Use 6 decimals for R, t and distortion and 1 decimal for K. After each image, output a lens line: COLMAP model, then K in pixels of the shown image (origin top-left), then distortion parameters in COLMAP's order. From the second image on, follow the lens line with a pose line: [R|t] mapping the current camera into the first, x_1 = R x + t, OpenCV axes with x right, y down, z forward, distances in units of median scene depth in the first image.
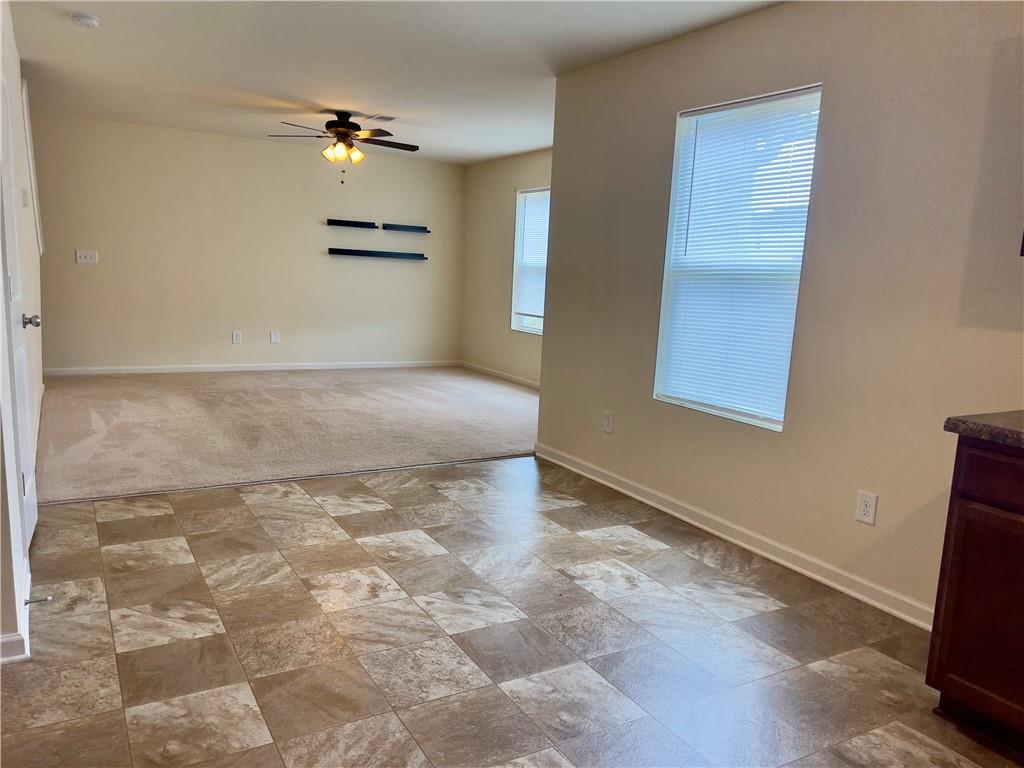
lens RADIAL K [[707.4, 0, 512.0], [0, 707.4, 384.0], [0, 0, 1]] dist [0.059506, -0.004883]
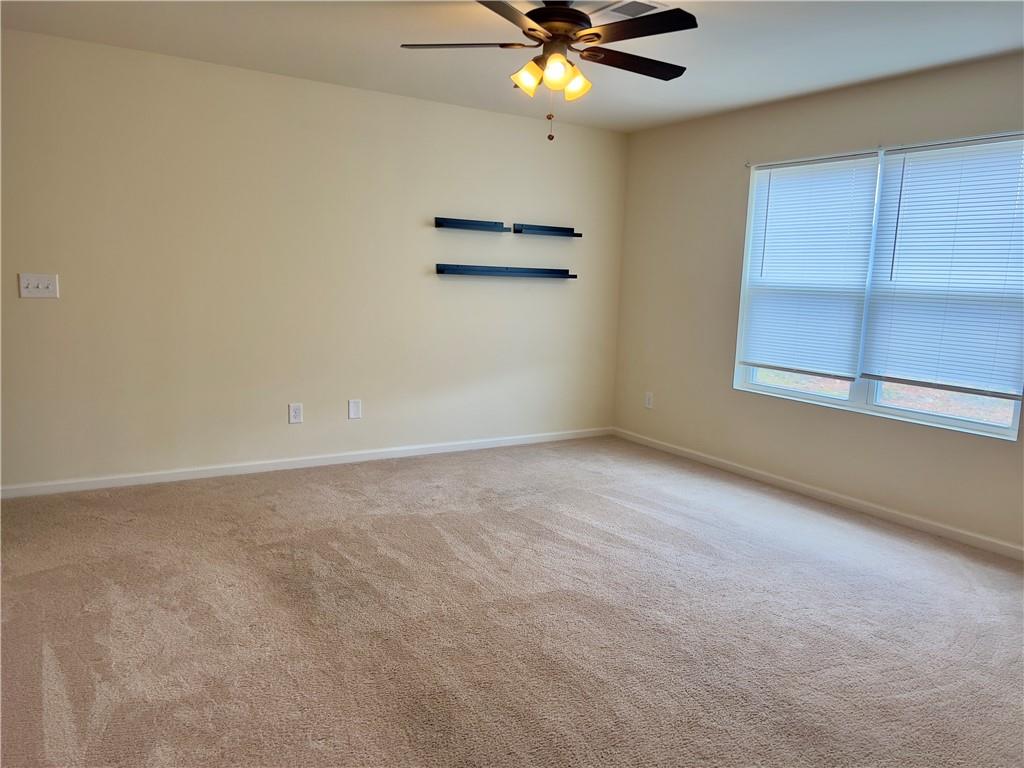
lens RADIAL K [[707.4, 0, 512.0], [0, 707.4, 384.0], [0, 0, 1]] dist [0.059506, -0.004883]
pose [[0.999284, -0.016481, 0.034066, -0.270681], [0.016750, 0.999831, -0.007619, -0.100448], [-0.033935, 0.008185, 0.999391, 0.476148]]
